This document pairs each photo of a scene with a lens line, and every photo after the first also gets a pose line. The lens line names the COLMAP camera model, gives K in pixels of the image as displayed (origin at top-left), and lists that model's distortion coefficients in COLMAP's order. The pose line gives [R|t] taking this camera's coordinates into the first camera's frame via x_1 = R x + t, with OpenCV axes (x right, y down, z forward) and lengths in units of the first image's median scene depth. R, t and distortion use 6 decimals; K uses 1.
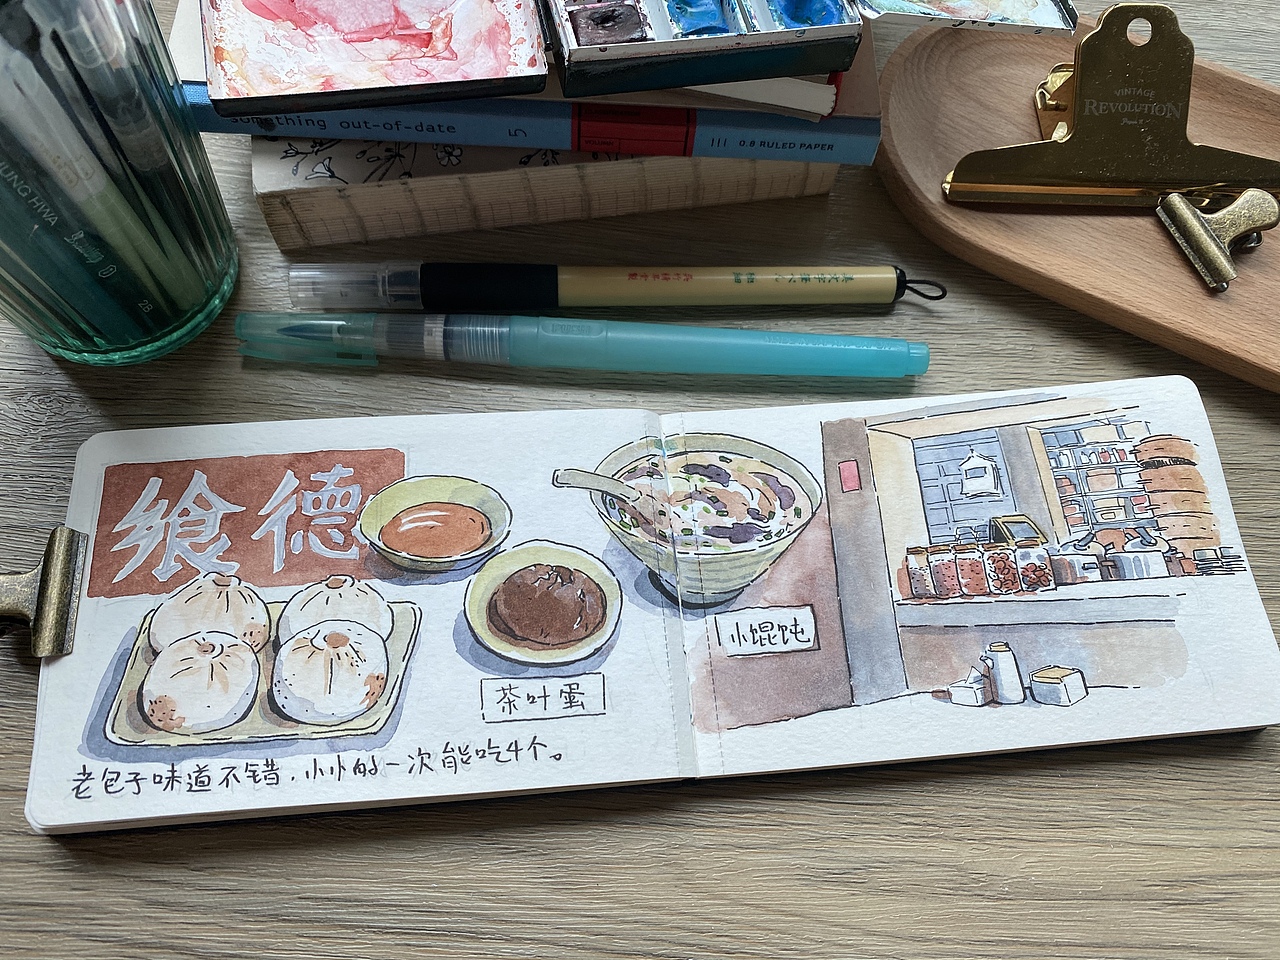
lens RADIAL K [[1061.8, 0, 636.6], [0, 1061.8, 482.3], [0, 0, 1]] dist [-0.051029, 0.038252]
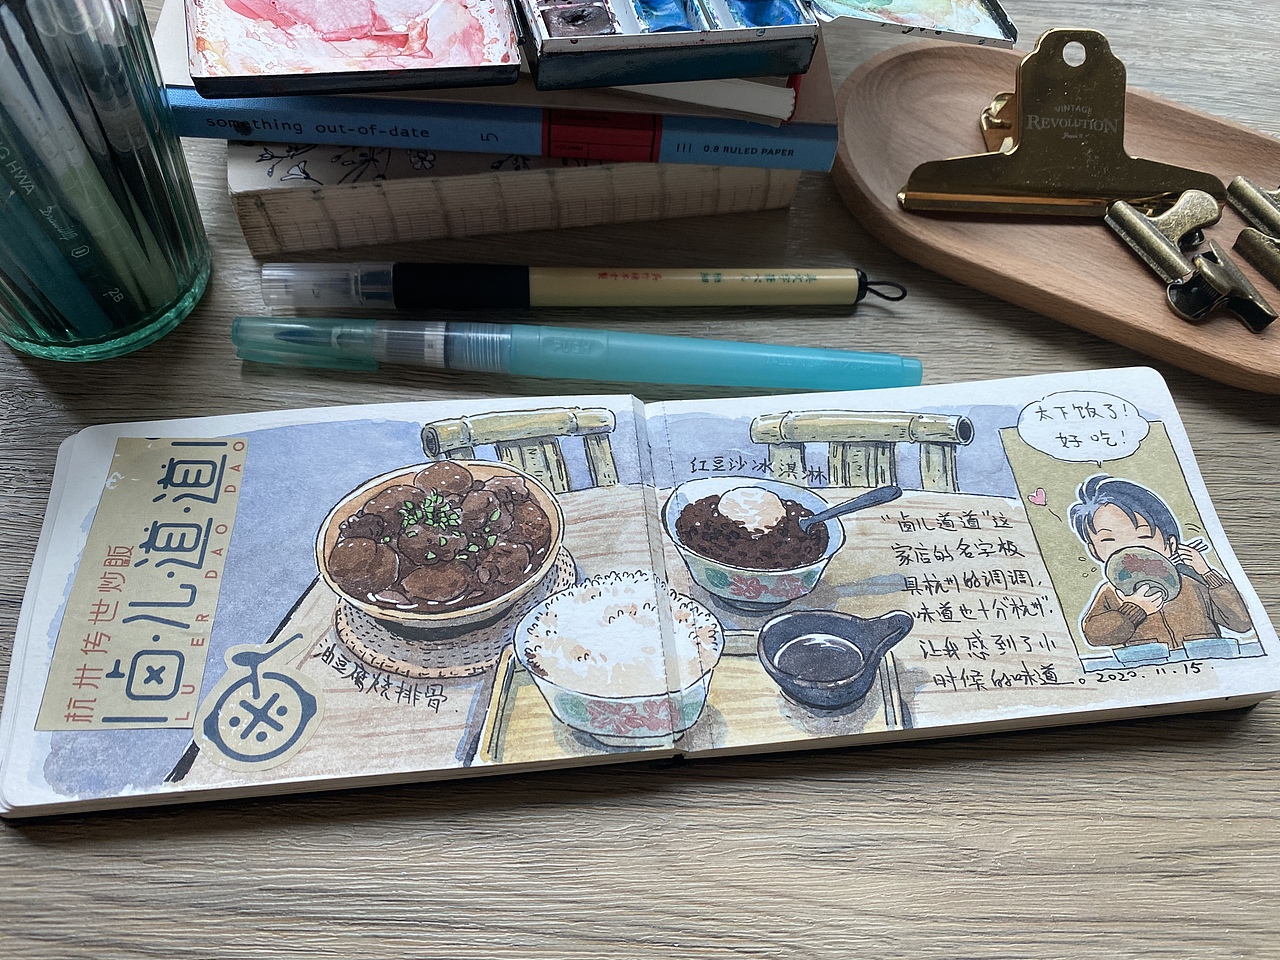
lens RADIAL K [[1061.8, 0, 638.2], [0, 1061.8, 482.8], [0, 0, 1]] dist [-0.051029, 0.038252]
pose [[0.998992, -0.011794, 0.043309, -0.016487], [0.016728, 0.993178, -0.115399, 0.128971], [-0.041653, 0.116008, 0.992375, 0.008702]]
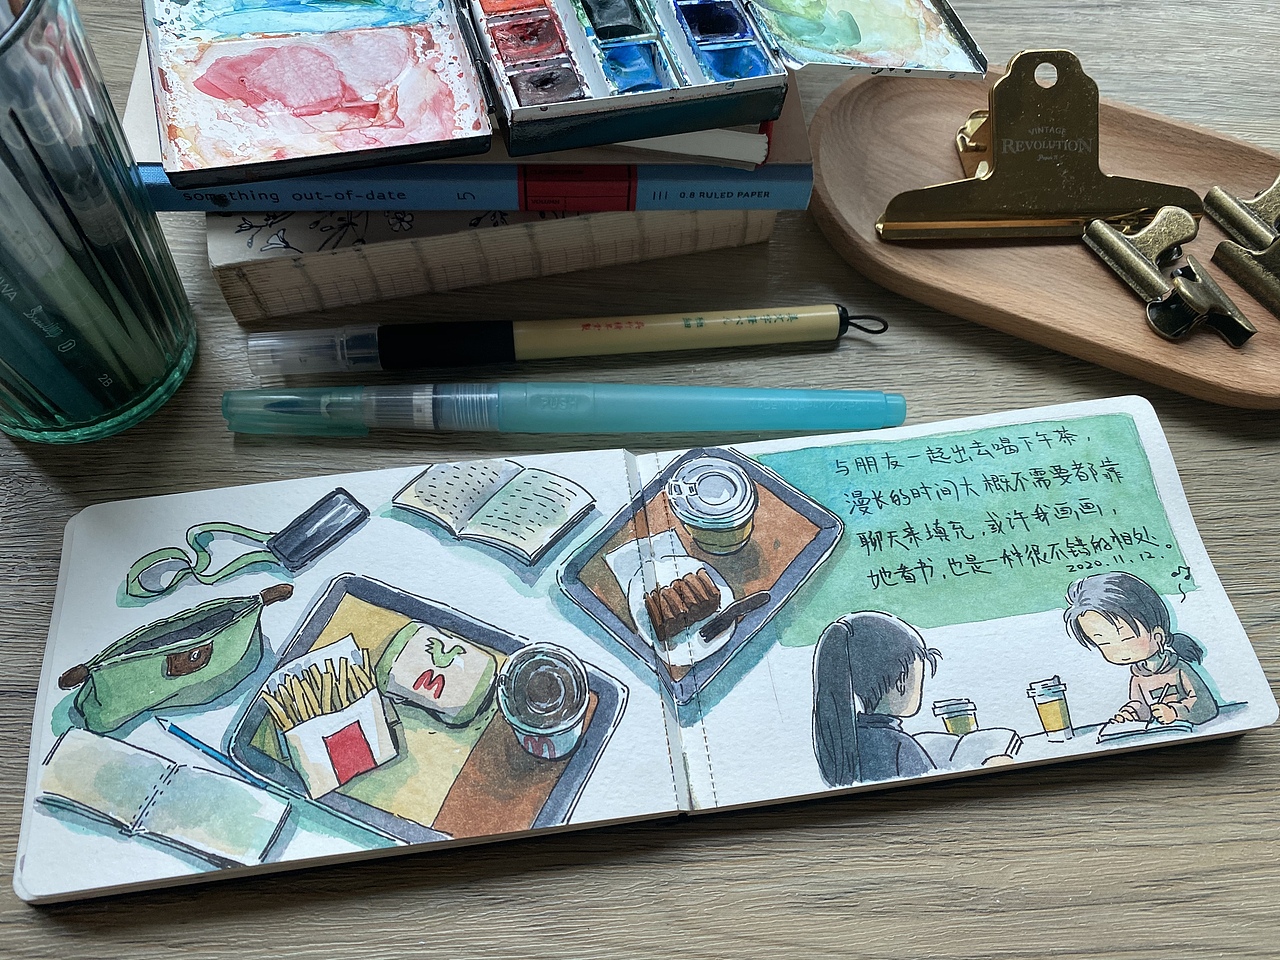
lens RADIAL K [[1061.8, 0, 642.9], [0, 1061.8, 474.6], [0, 0, 1]] dist [-0.051029, 0.038252]
pose [[0.997061, -0.063250, 0.043226, -0.001762], [0.066729, 0.994191, -0.084444, 0.040774], [-0.037634, 0.087081, 0.995490, -0.015655]]
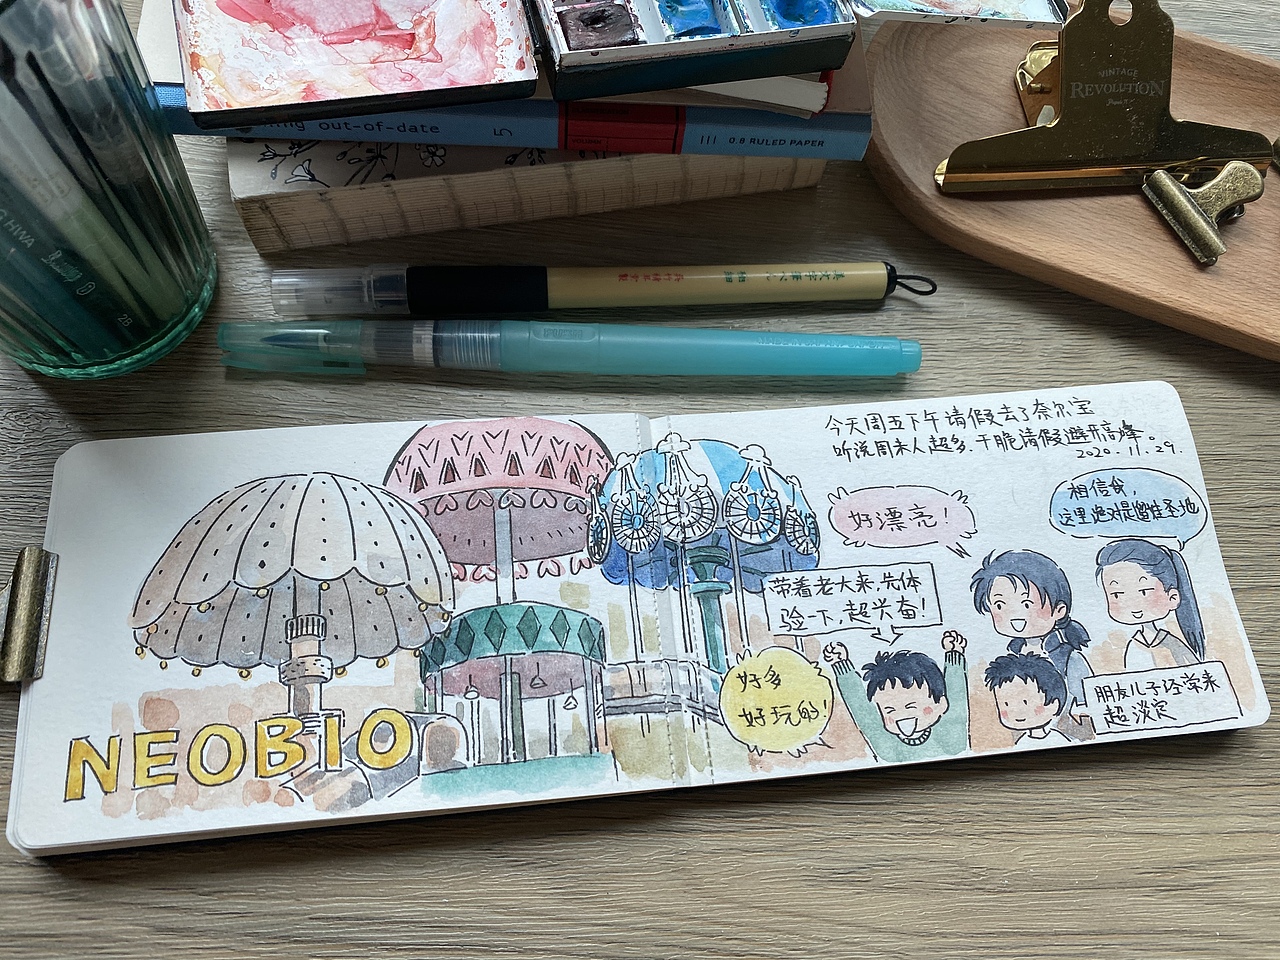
lens RADIAL K [[1061.8, 0, 638.6], [0, 1061.8, 481.8], [0, 0, 1]] dist [-0.051029, 0.038252]
pose [[0.998988, -0.022489, 0.038959, -0.033486], [0.020758, 0.998804, 0.044270, -0.049942], [-0.039908, -0.043417, 0.998260, 0.006589]]
